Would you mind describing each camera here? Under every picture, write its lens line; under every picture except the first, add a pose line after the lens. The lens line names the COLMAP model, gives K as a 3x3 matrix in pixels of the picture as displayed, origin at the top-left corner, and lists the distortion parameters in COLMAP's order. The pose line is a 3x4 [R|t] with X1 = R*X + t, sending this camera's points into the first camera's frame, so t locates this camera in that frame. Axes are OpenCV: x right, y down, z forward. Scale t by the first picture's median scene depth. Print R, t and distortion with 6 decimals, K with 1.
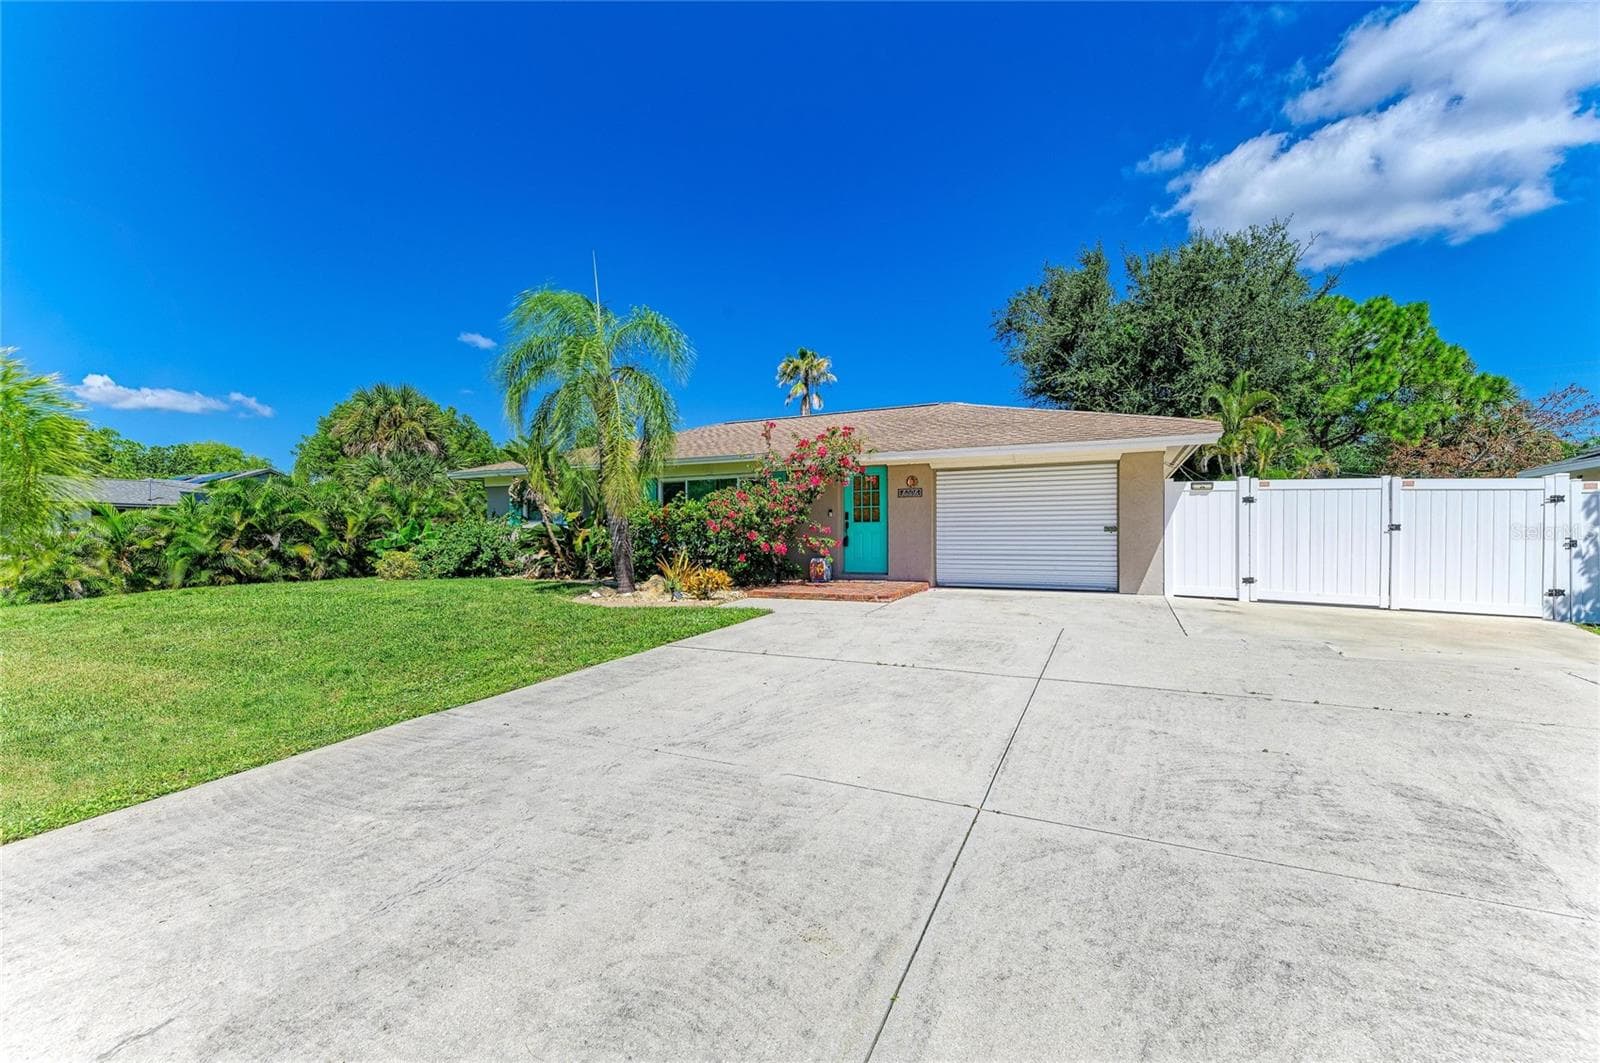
lens RADIAL K [[648.9, 0, 792.9], [0, 648.9, 540.3], [0, 0, 1]] dist [0.004907, -0.001703]
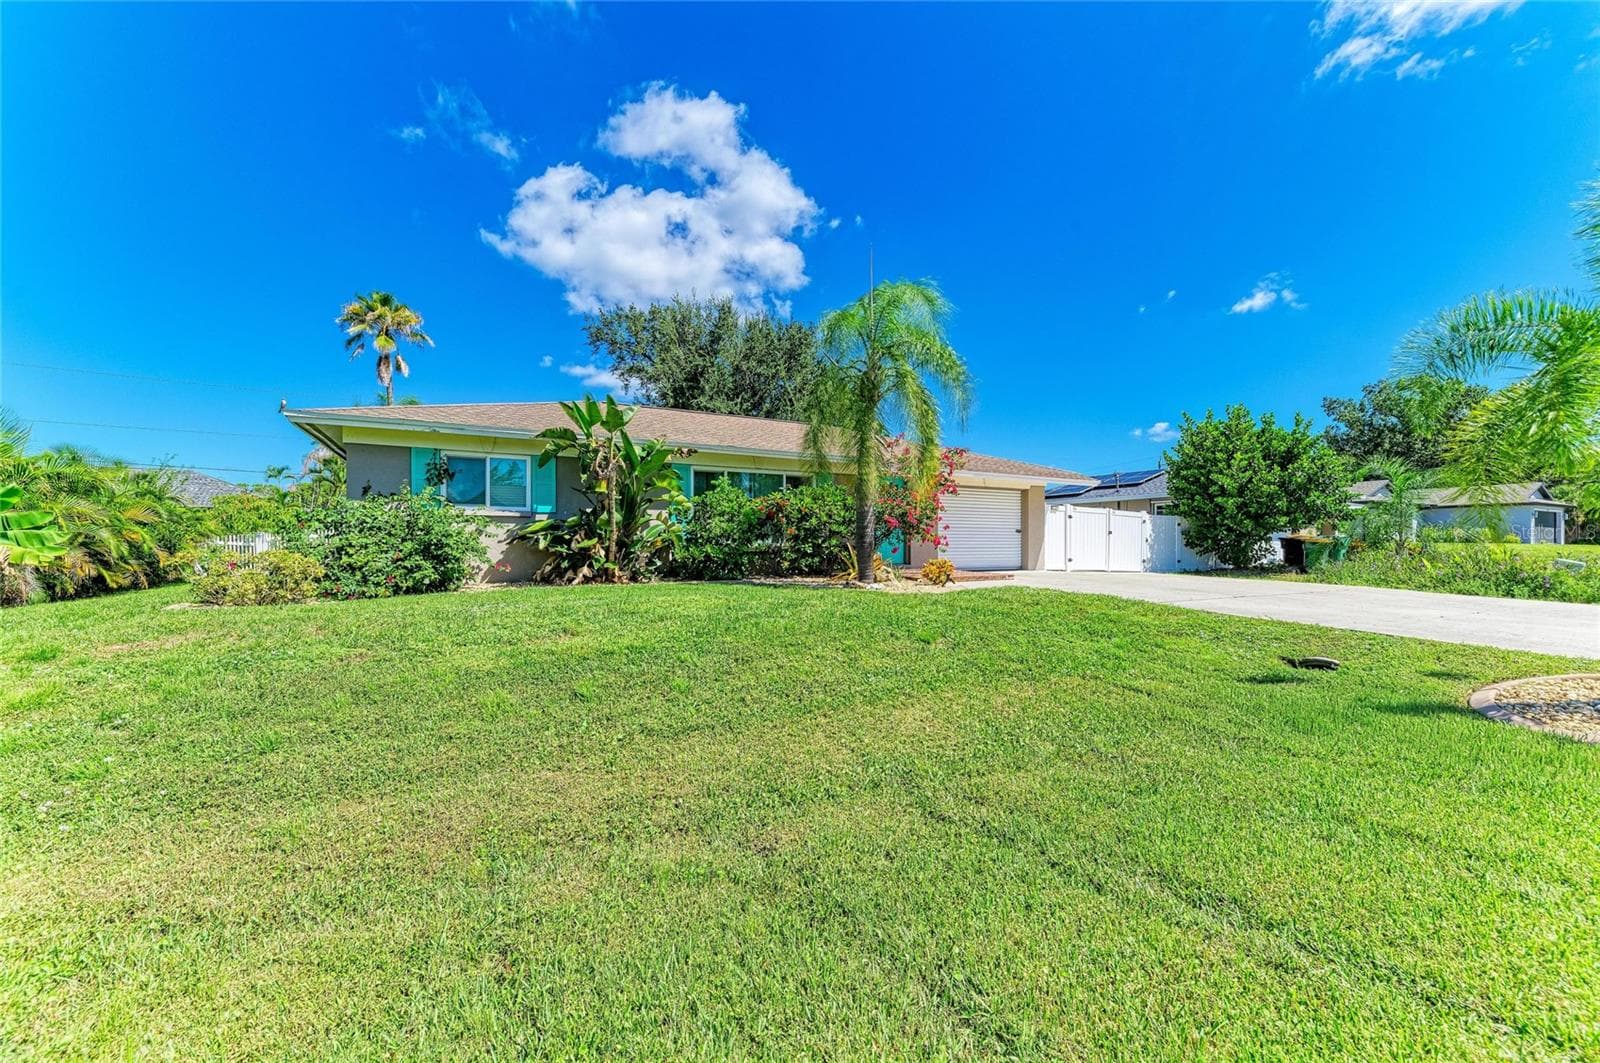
lens RADIAL K [[596.2, 0, 793.3], [0, 596.2, 523.0], [0, 0, 1]] dist [0.001222, 0.000018]
pose [[0.578212, 0.018000, 0.815688, -0.890533], [-0.007412, 0.999831, -0.016809, -0.006990], [-0.815853, 0.003673, 0.578248, 0.503348]]
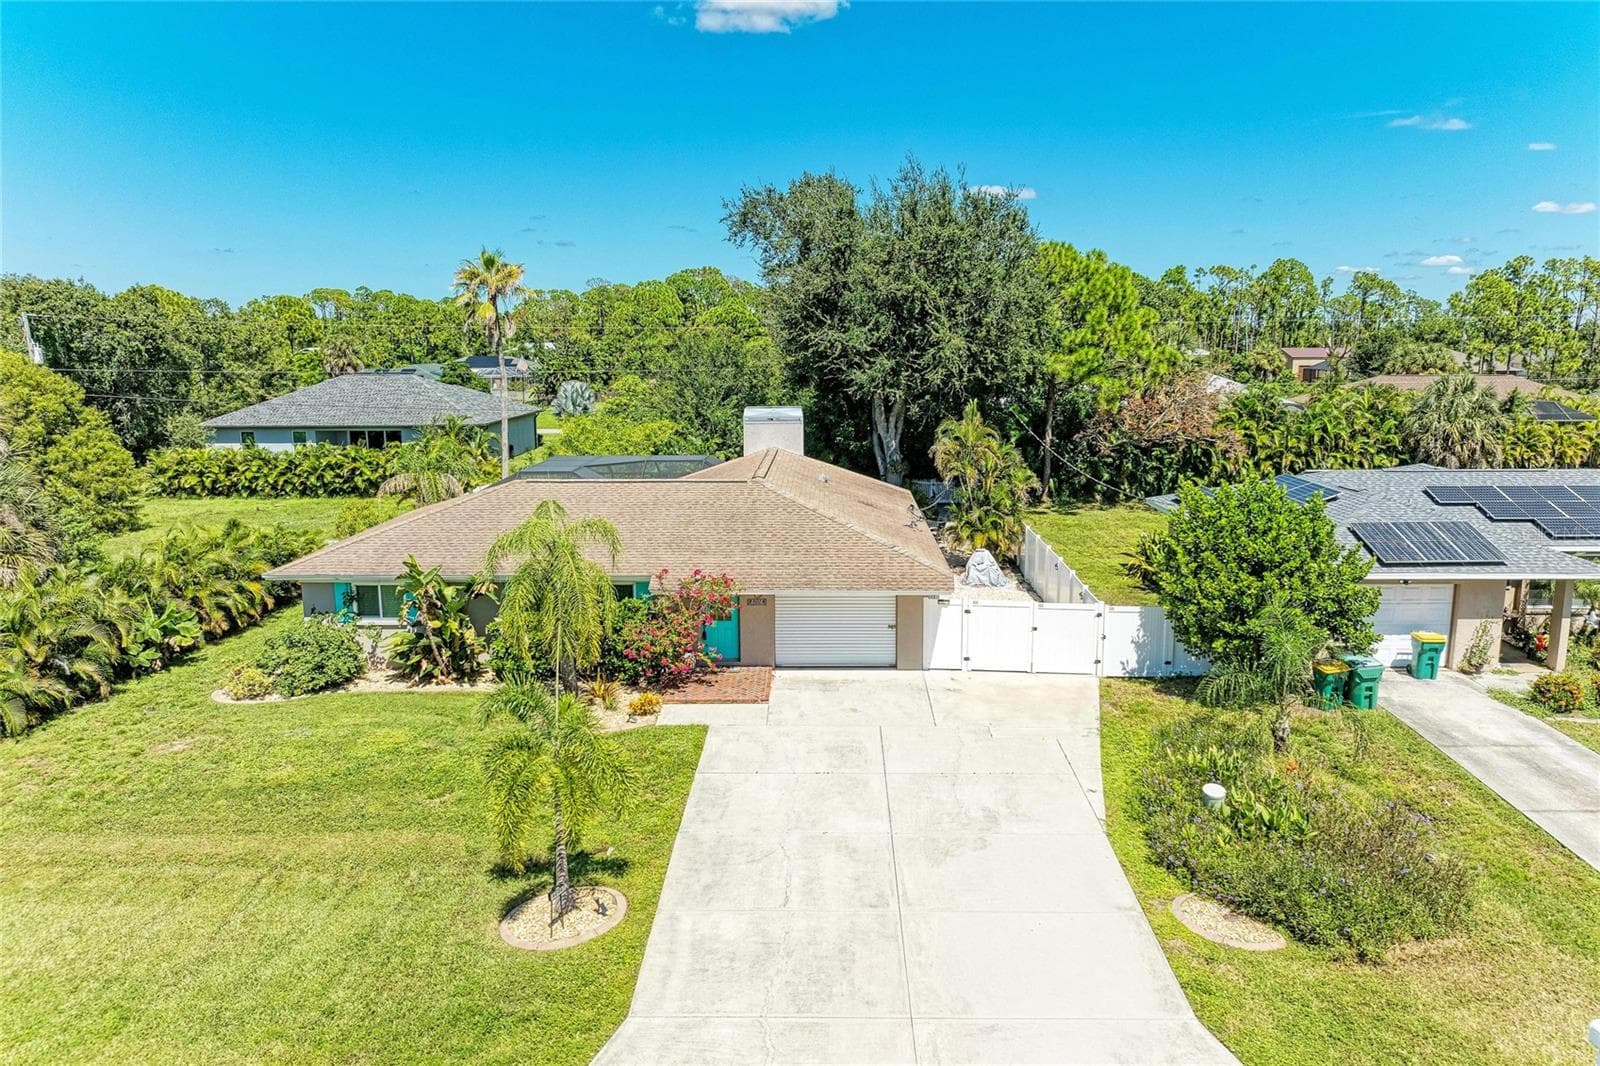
lens RADIAL K [[1112.4, 0, 805.7], [0, 1112.4, 528.6], [0, 0, 1]] dist [-0.030720, 0.007693]
pose [[0.906052, -0.073153, 0.416796, -0.634376], [0.006625, 0.987276, 0.158879, -0.551198], [-0.423115, -0.141191, 0.895008, -1.007526]]
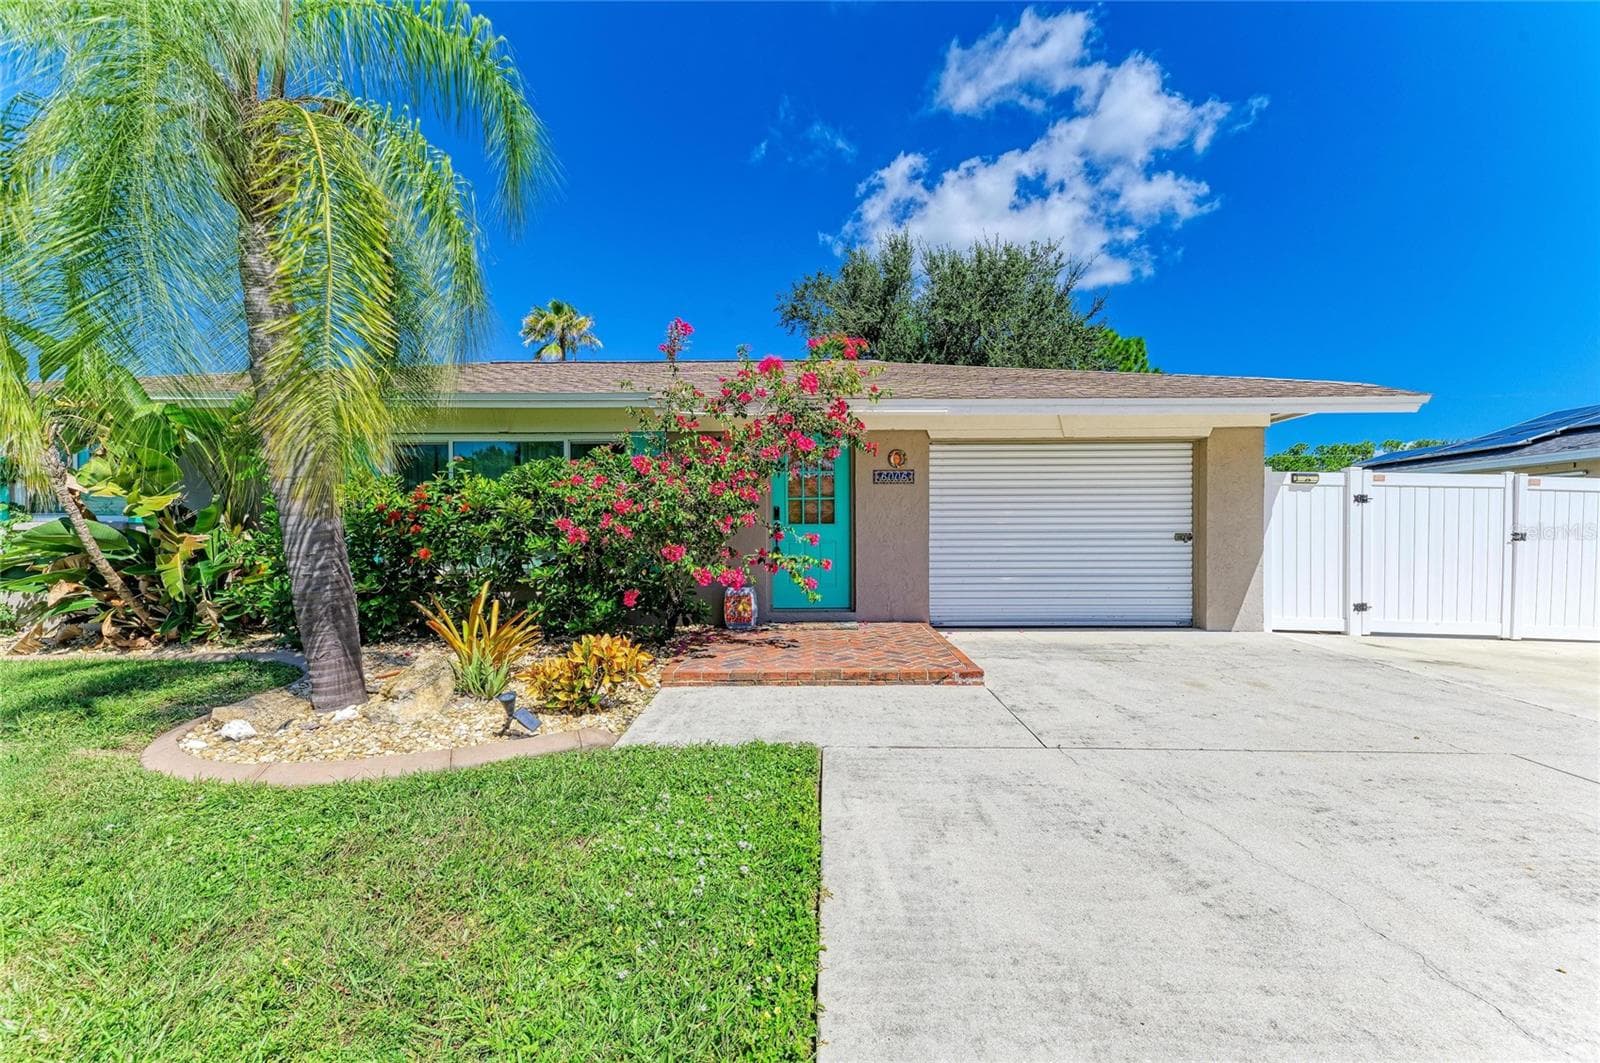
lens RADIAL K [[658.2, 0, 816.1], [0, 658.2, 543.5], [0, 0, 1]] dist [0.011096, -0.000610]
pose [[0.902906, -0.005135, 0.429807, -0.144617], [0.003877, 0.999985, 0.003802, -0.012443], [-0.429820, -0.001766, 0.902913, 0.446930]]
